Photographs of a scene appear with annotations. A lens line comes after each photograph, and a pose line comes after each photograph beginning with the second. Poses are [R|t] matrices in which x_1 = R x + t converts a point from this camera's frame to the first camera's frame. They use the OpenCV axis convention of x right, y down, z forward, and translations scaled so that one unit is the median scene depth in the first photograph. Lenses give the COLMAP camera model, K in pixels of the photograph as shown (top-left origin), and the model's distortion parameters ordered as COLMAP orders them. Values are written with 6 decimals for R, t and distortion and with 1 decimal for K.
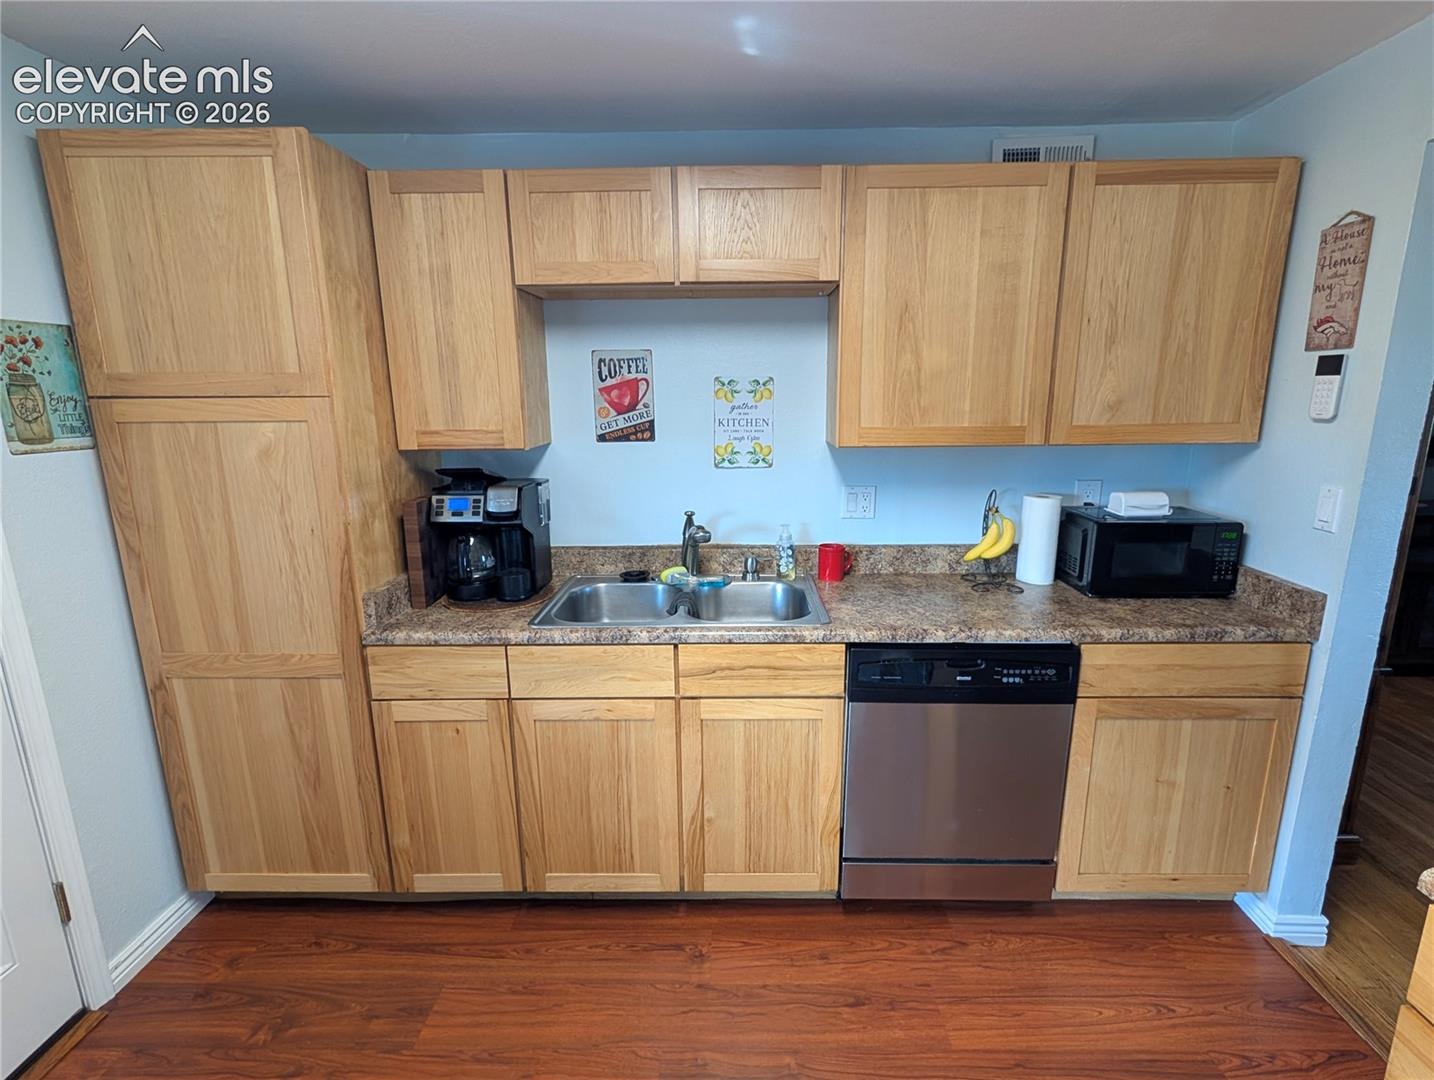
lens RADIAL K [[702.8, 0, 723.4], [0, 702.8, 550.9], [0, 0, 1]] dist [-0.001365, -0.000899]
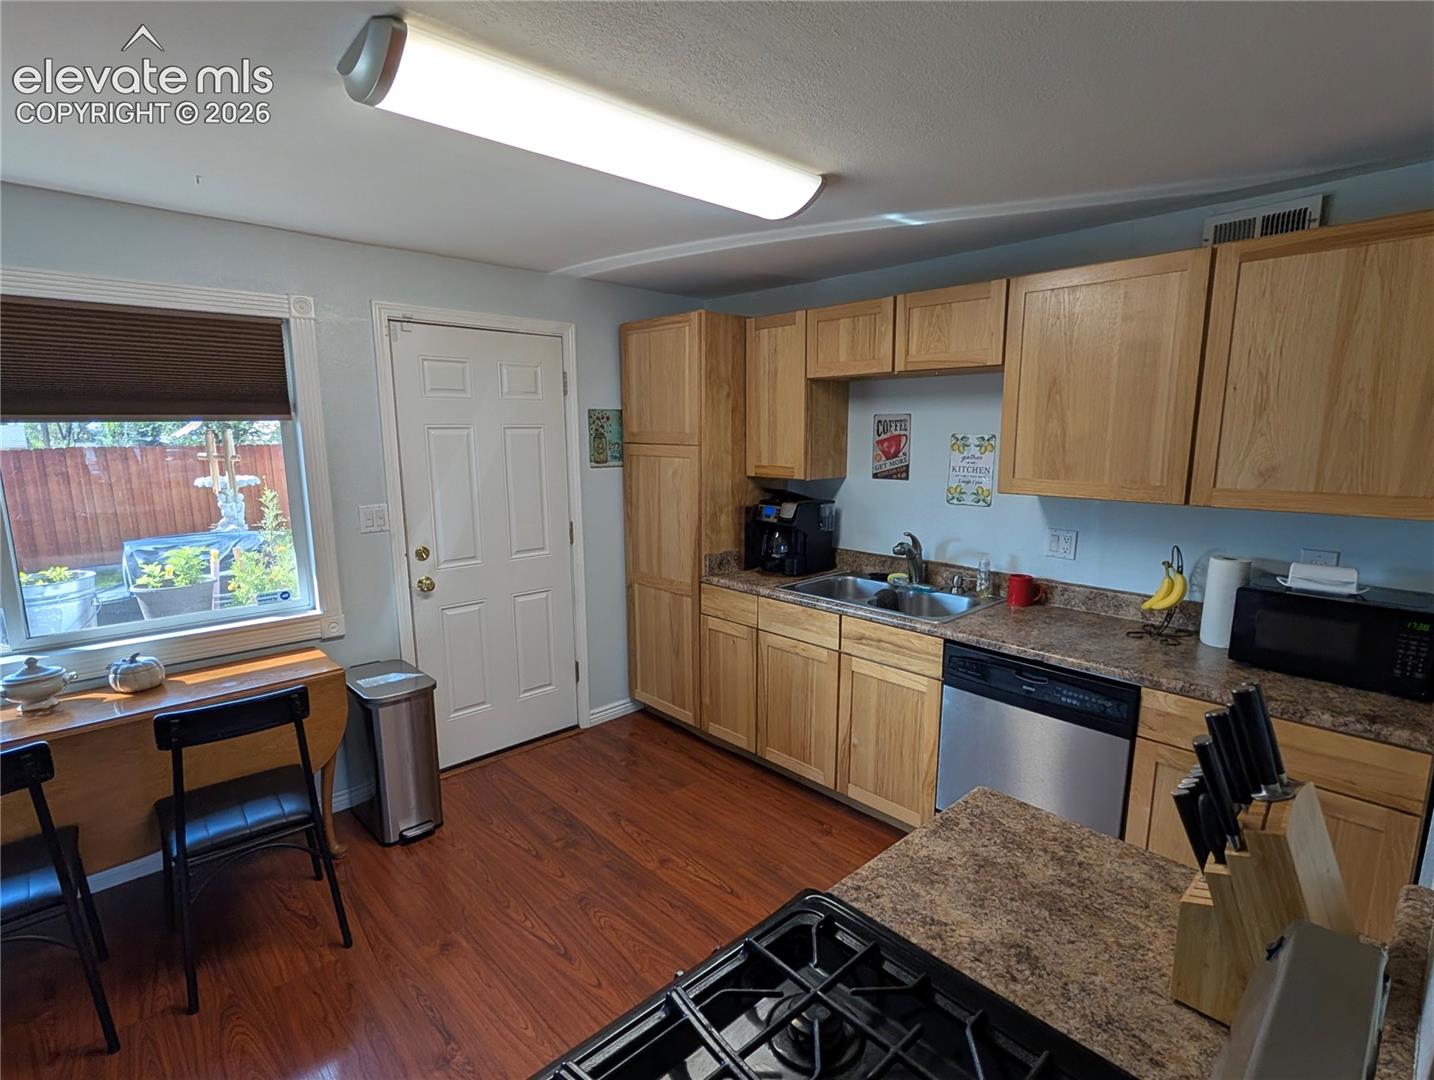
lens RADIAL K [[702.8, 0, 723.4], [0, 702.8, 550.9], [0, 0, 1]] dist [-0.001365, -0.000899]
pose [[0.695316, 0.130881, -0.706686, 0.752590], [-0.160996, 0.986655, 0.024327, 0.003025], [0.700439, 0.096859, 0.707109, -0.230301]]
